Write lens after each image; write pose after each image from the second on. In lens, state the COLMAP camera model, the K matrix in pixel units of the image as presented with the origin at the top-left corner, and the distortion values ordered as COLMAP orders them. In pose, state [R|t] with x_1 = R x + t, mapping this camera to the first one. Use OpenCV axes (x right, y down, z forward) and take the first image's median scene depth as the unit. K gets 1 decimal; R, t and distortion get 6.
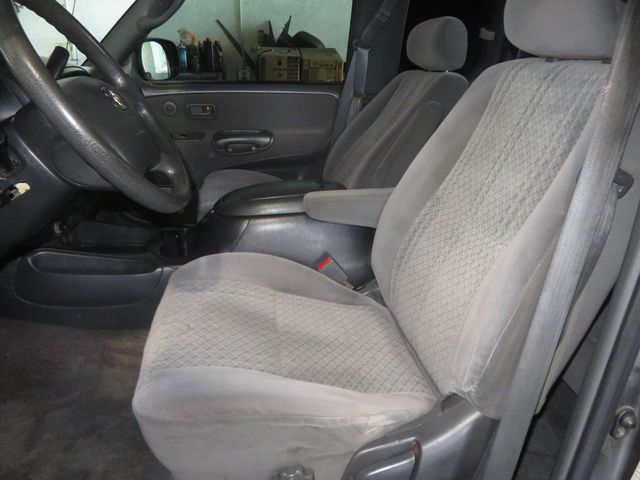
lens RADIAL K [[443.3, 0, 320.0], [0, 443.3, 240.0], [0, 0, 1]] dist [-0.010225, 0.001408]
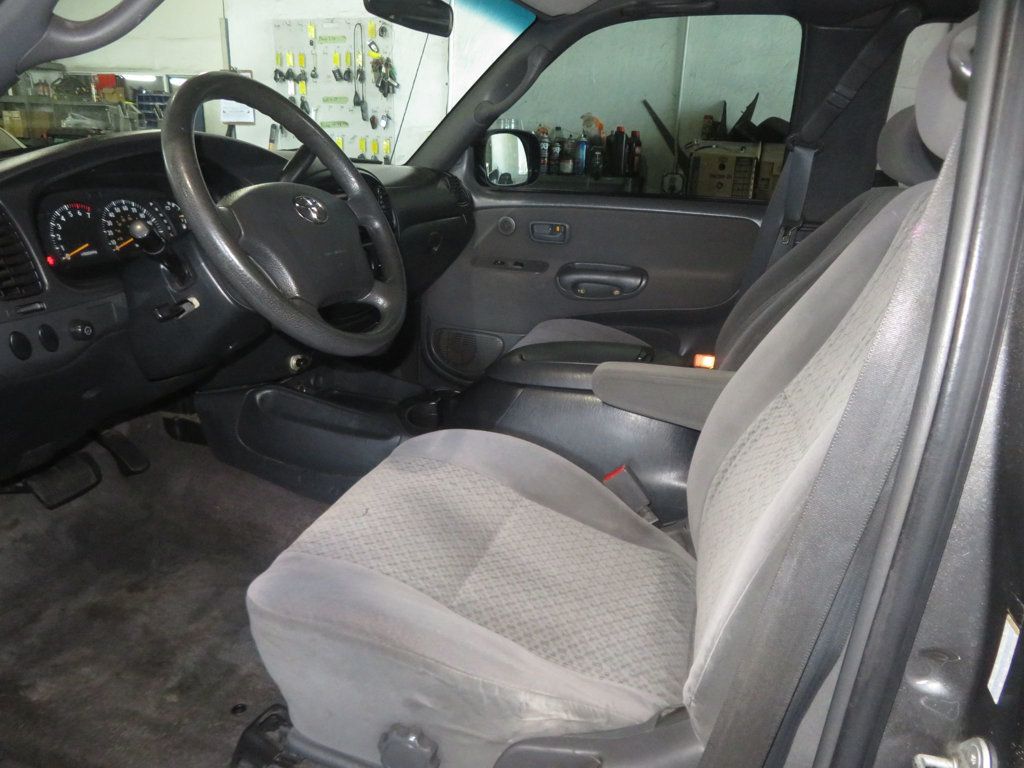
lens RADIAL K [[704.8, 0, 512.0], [0, 704.8, 384.0], [0, 0, 1]] dist [-0.019608, 0.003909]
pose [[0.910552, 0.143369, -0.387737, 0.303352], [-0.171845, 0.984328, -0.039595, -0.009899], [0.375984, 0.102684, 0.920919, -0.021199]]
